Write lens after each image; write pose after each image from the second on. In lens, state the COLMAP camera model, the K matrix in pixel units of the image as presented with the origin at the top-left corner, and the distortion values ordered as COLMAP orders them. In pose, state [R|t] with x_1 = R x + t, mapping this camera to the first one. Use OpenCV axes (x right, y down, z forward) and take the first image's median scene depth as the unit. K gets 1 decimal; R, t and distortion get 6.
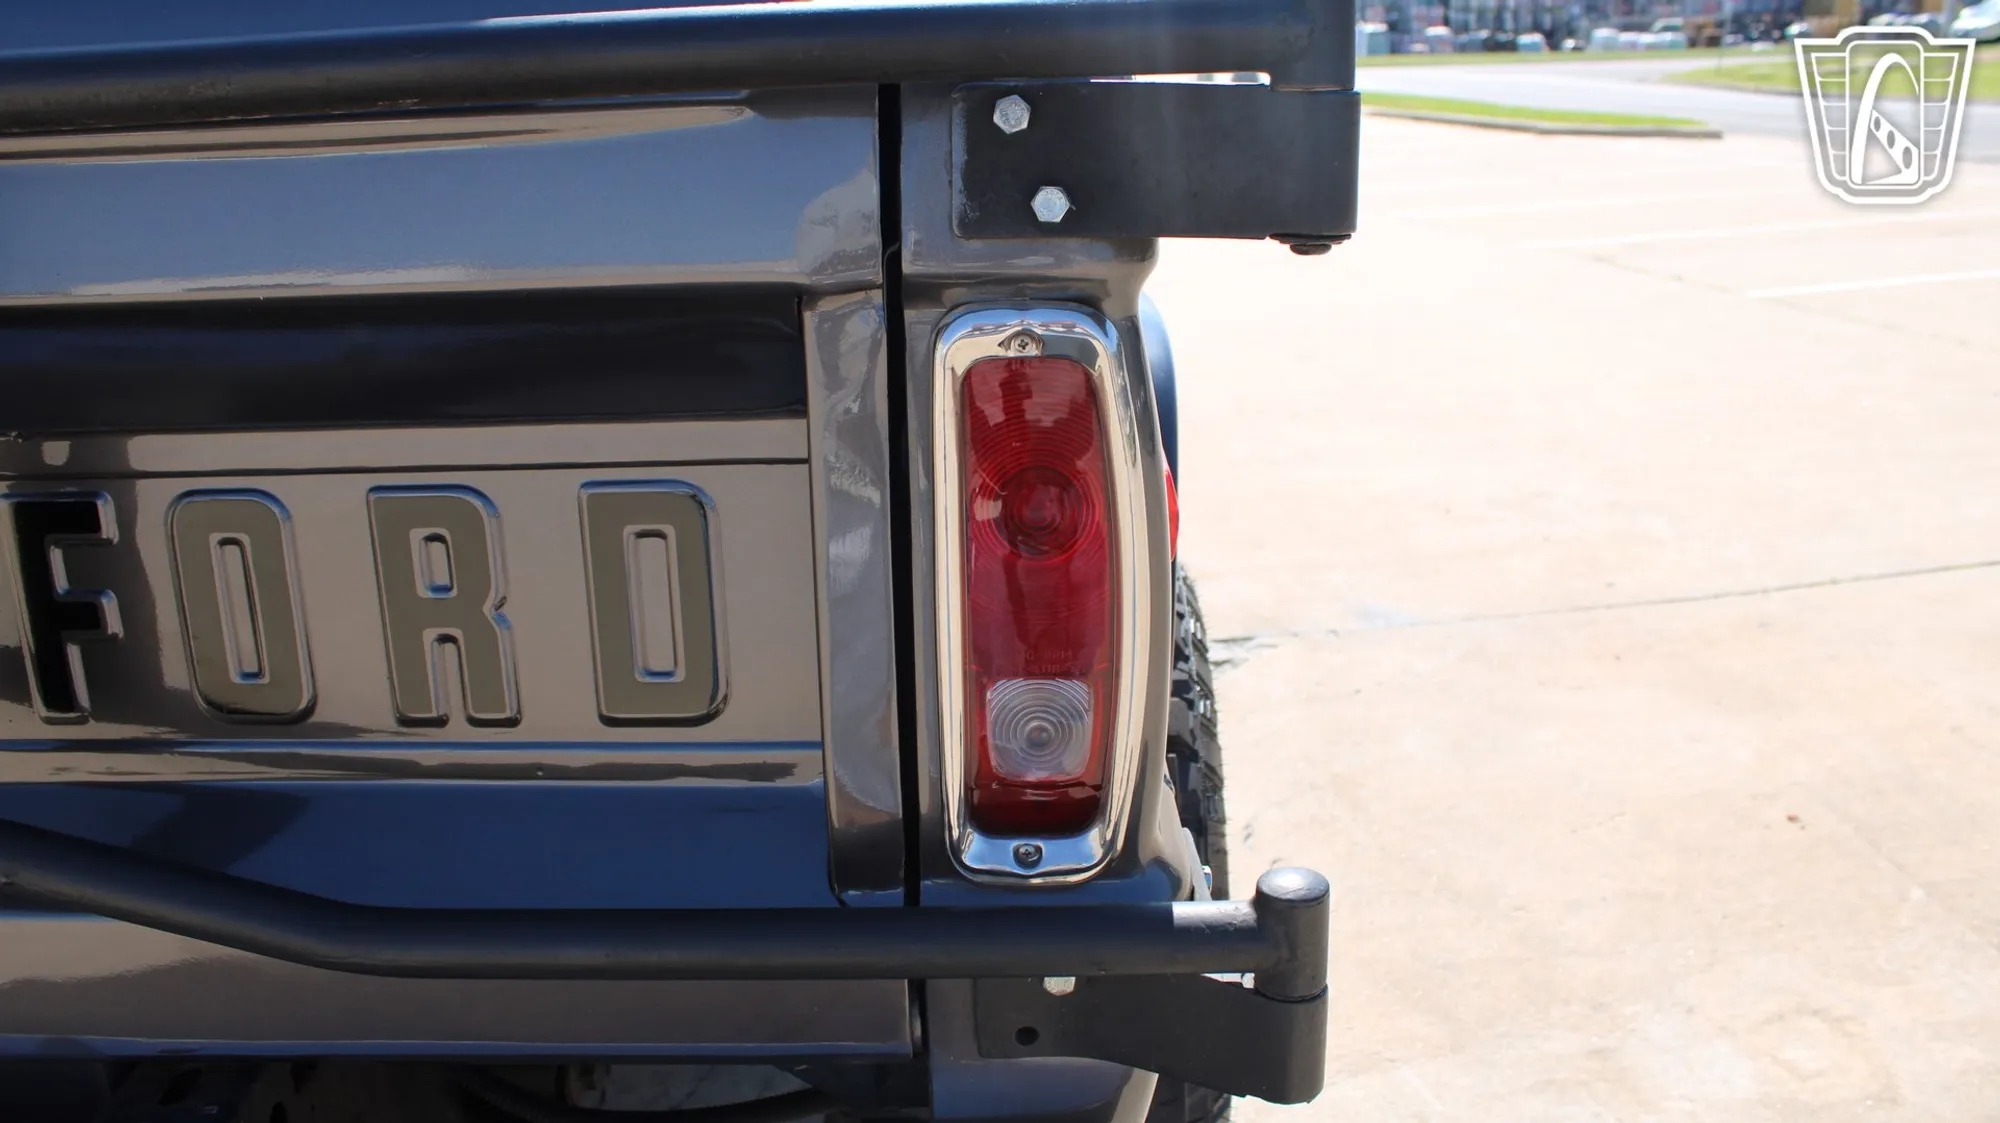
lens RADIAL K [[1619.5, 0, 984.3], [0, 1619.5, 544.8], [0, 0, 1]] dist [-0.089461, 0.016515]
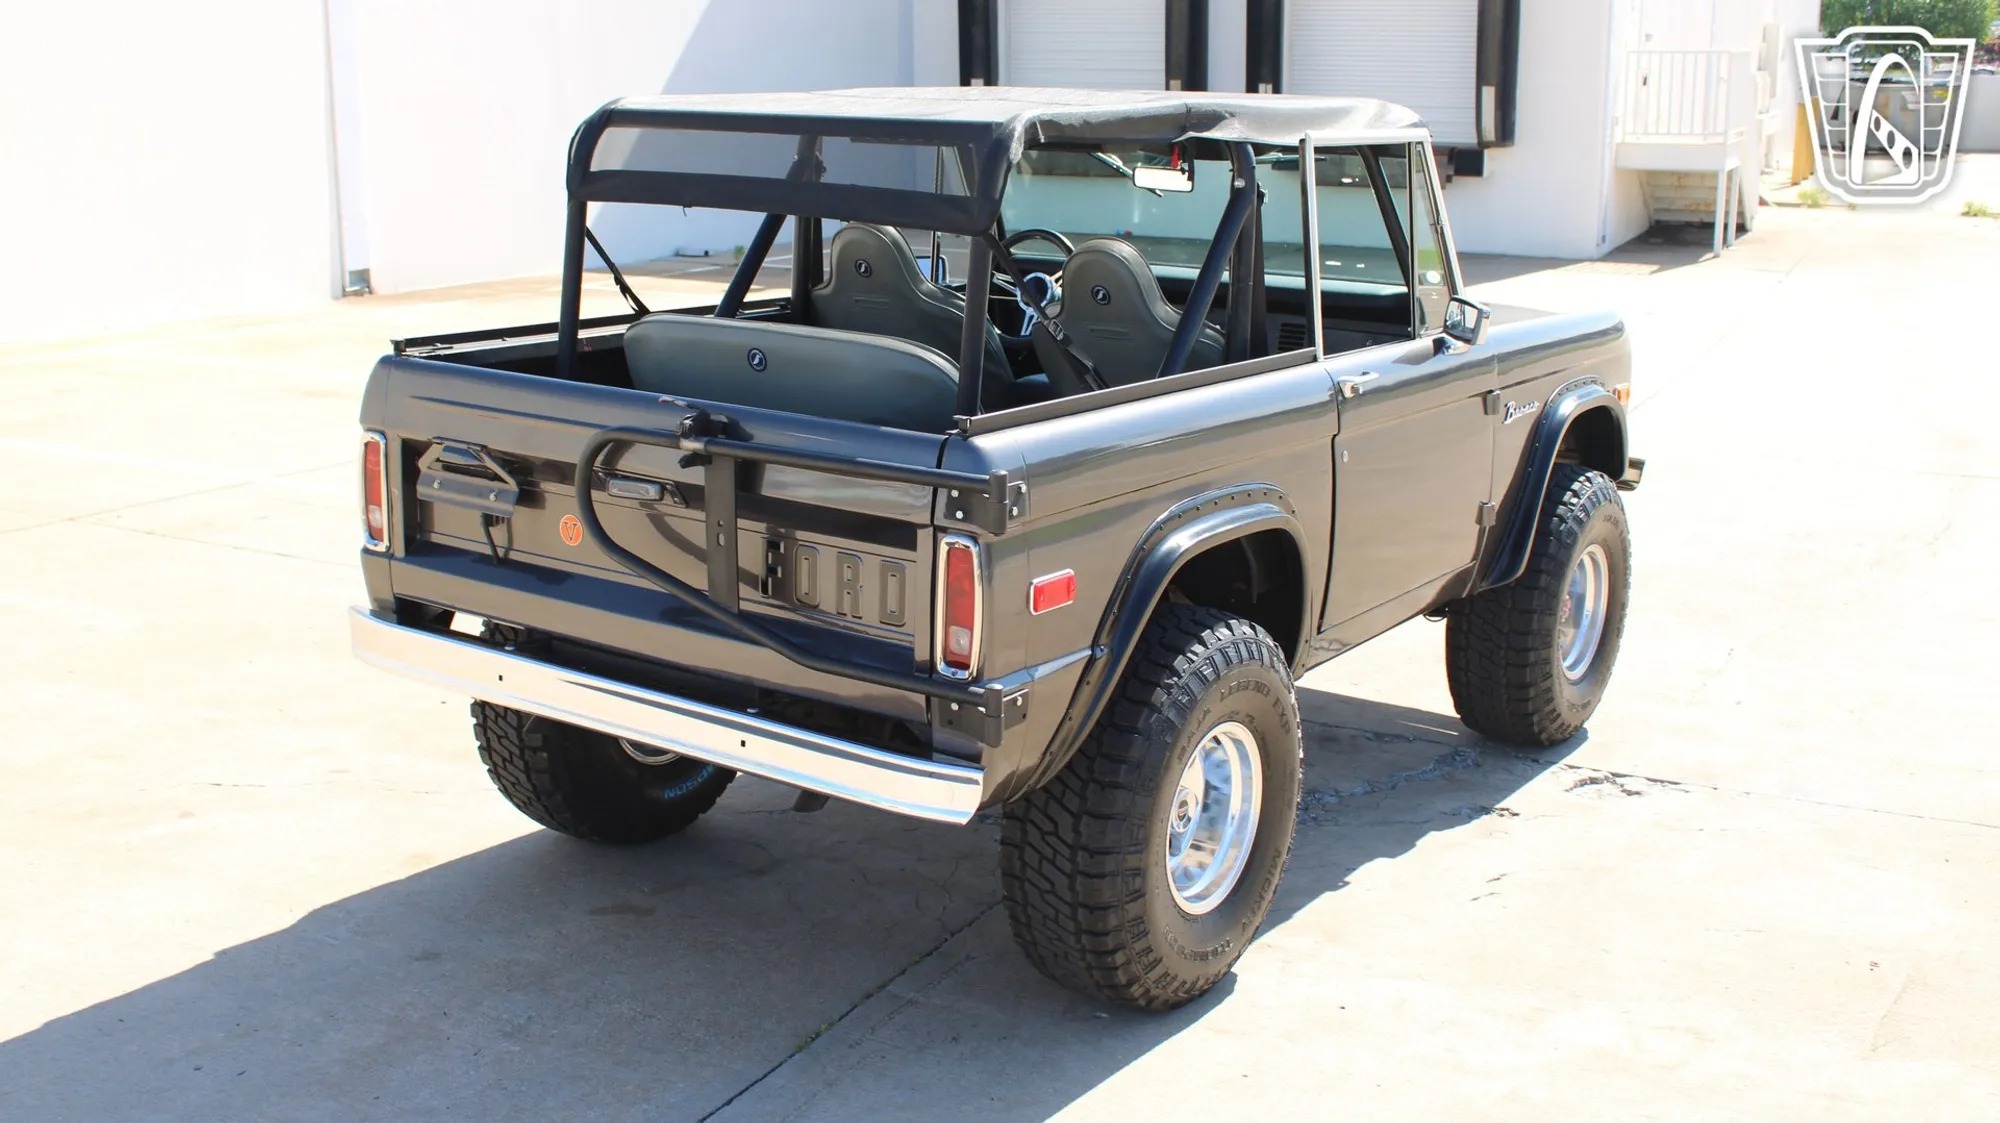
lens RADIAL K [[2094.9, 0, 992.0], [0, 2094.9, 544.5], [0, 0, 1]] dist [-0.073991, 0.000000]
pose [[0.836868, 0.162630, -0.522688, 0.523317], [-0.189620, 0.981856, 0.001898, -0.026941], [0.513513, 0.097524, 0.852522, -0.639723]]
